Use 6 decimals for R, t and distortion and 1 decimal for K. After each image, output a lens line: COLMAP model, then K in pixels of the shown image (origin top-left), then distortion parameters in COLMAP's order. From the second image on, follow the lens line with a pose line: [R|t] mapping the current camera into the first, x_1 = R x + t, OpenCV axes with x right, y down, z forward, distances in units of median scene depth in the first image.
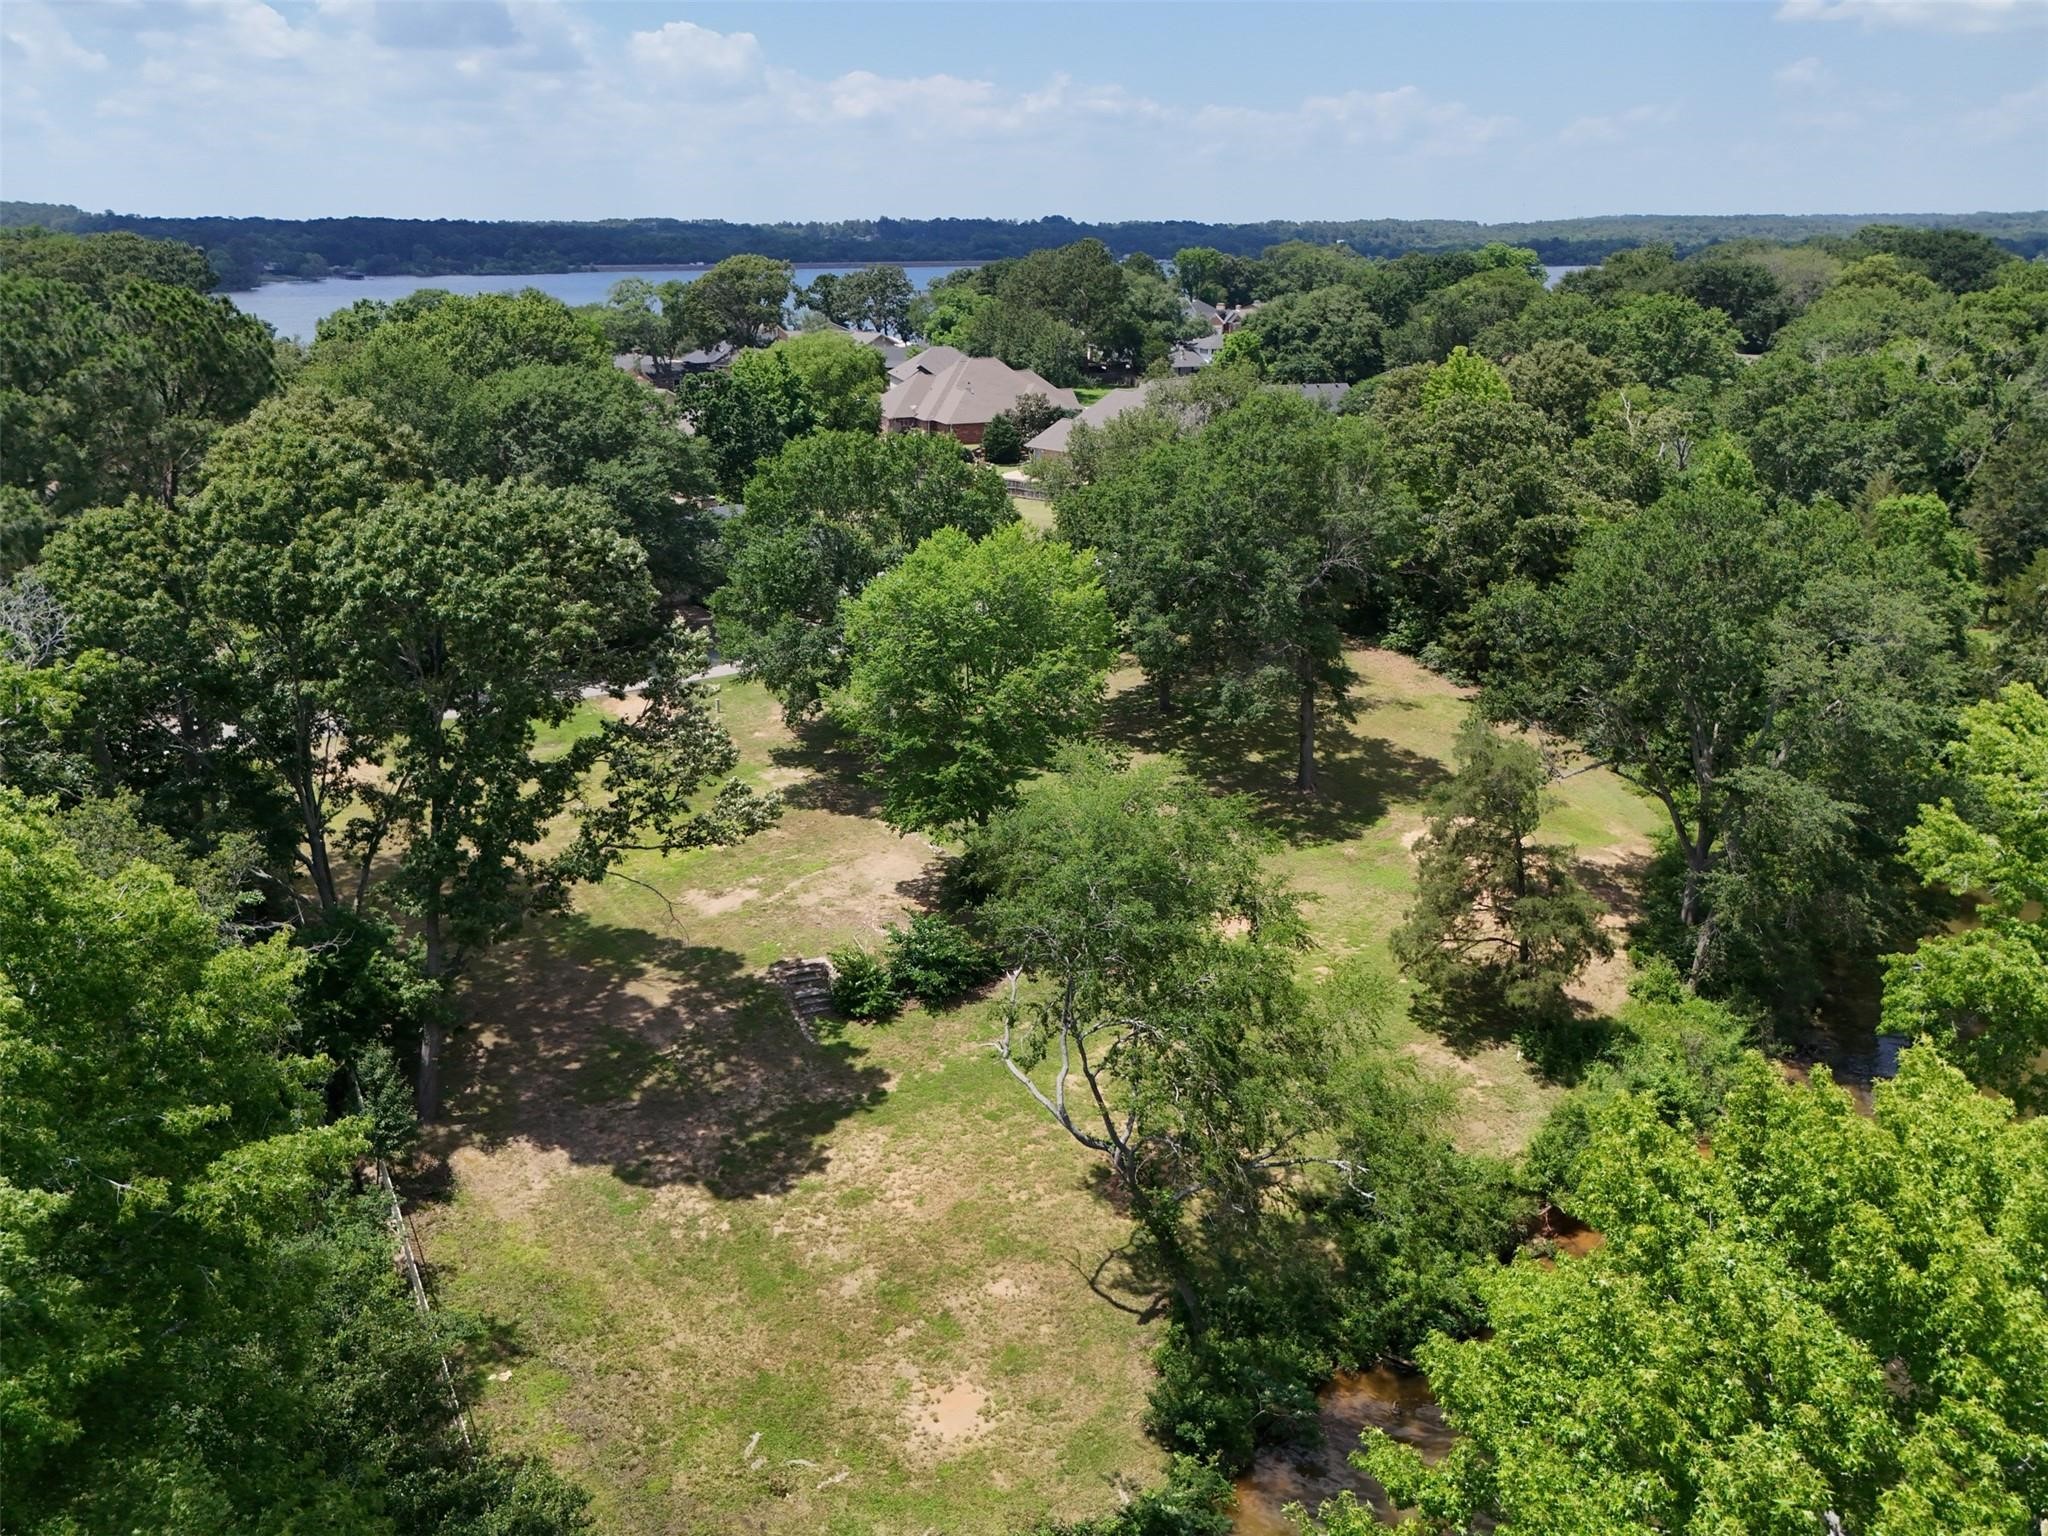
lens RADIAL K [[1541.5, 0, 1020.6], [0, 1541.5, 775.6], [0, 0, 1]] dist [0.050746, -0.053381]
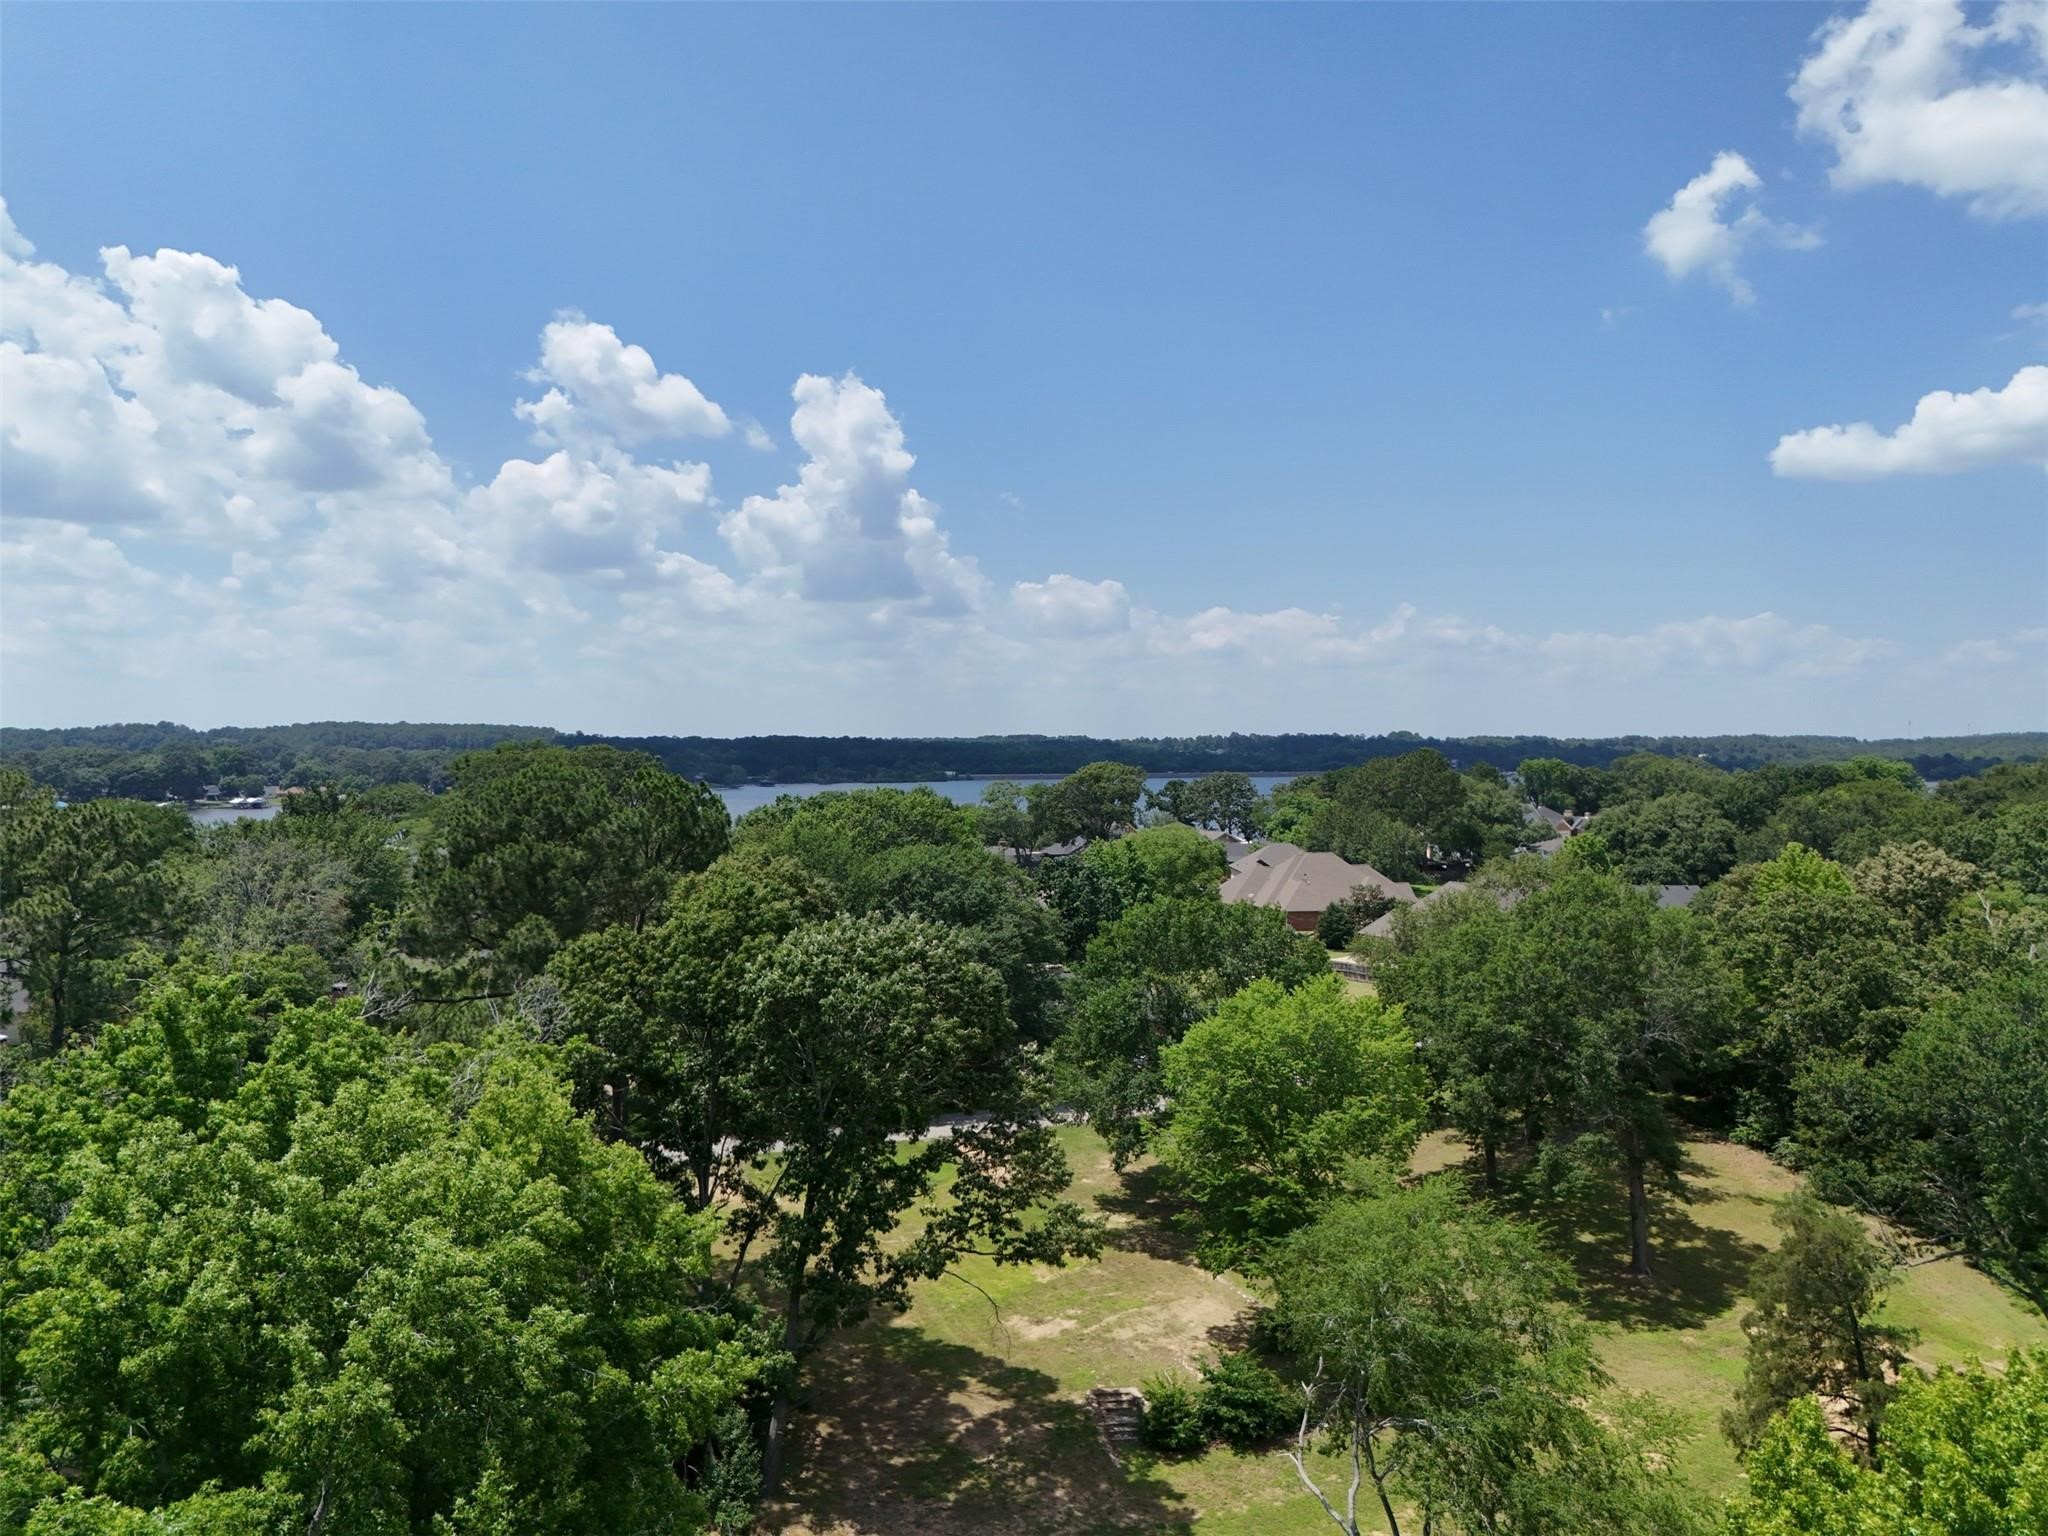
lens RADIAL K [[1541.5, 0, 1022.5], [0, 1541.5, 762.8], [0, 0, 1]] dist [0.050746, -0.053381]
pose [[0.975762, 0.001476, -0.218830, 0.021298], [-0.071694, 0.946945, -0.313297, 0.042905], [0.206758, 0.321392, 0.924099, -0.092529]]
